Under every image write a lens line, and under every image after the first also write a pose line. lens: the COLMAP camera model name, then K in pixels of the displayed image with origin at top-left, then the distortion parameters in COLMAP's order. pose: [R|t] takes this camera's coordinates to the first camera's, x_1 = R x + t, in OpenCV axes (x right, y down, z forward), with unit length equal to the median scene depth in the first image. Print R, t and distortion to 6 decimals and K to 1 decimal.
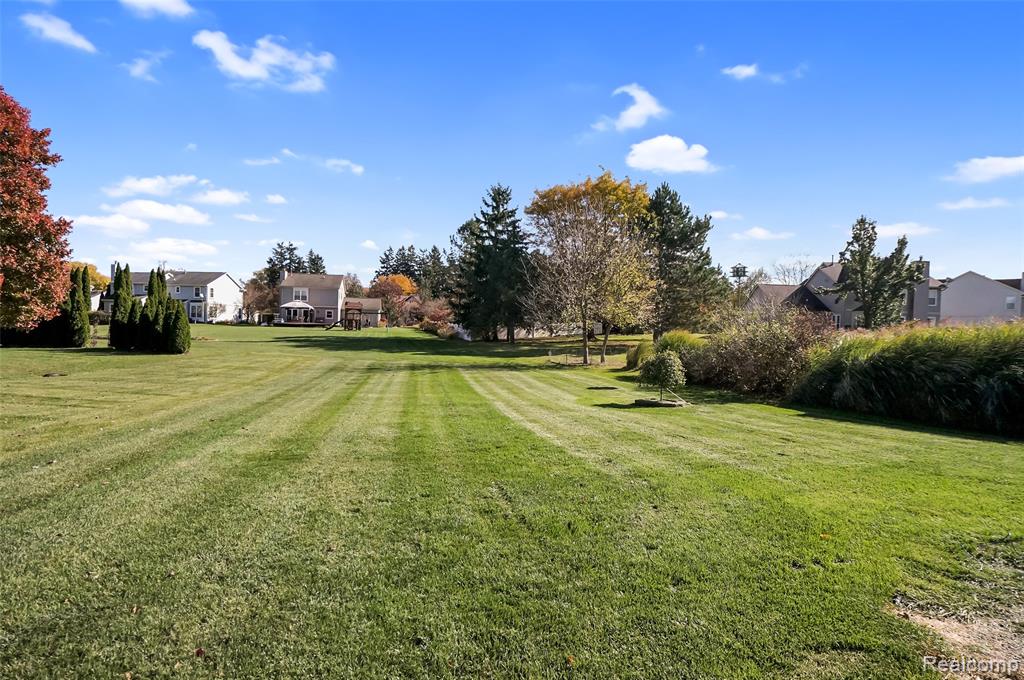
lens RADIAL K [[518.9, 0, 512.2], [0, 518.9, 337.8], [0, 0, 1]] dist [-0.041705, 0.019914]
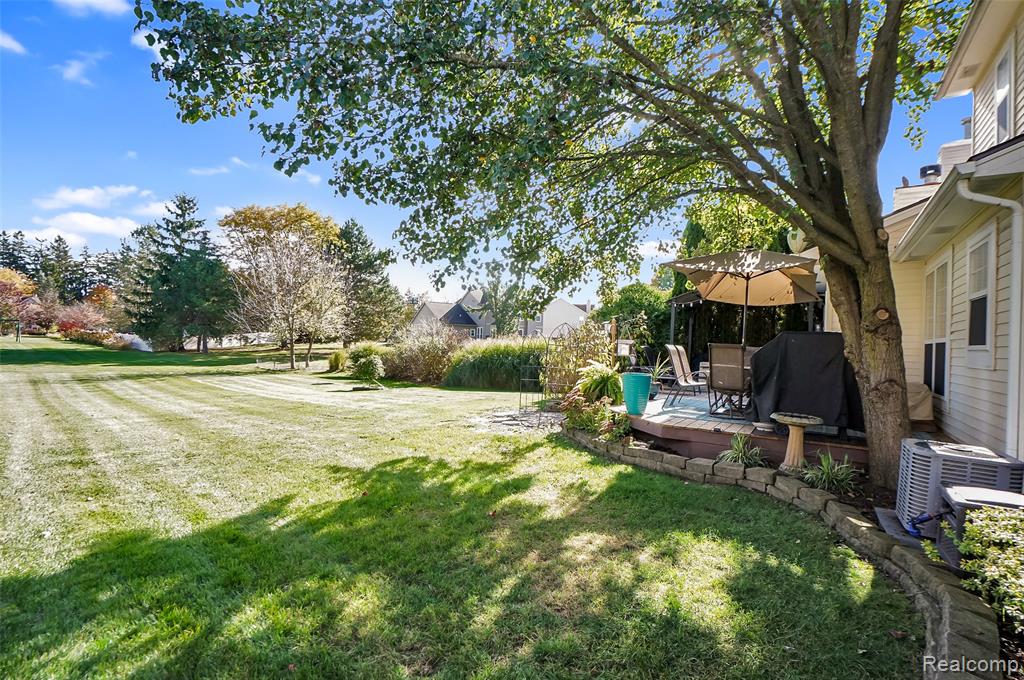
lens RADIAL K [[518.9, 0, 512.2], [0, 518.9, 337.8], [0, 0, 1]] dist [-0.041705, 0.019914]
pose [[0.817604, -0.000505, 0.575780, -0.090350], [0.009198, 0.999883, -0.012185, -0.001567], [-0.575707, 0.015259, 0.817514, -0.184916]]
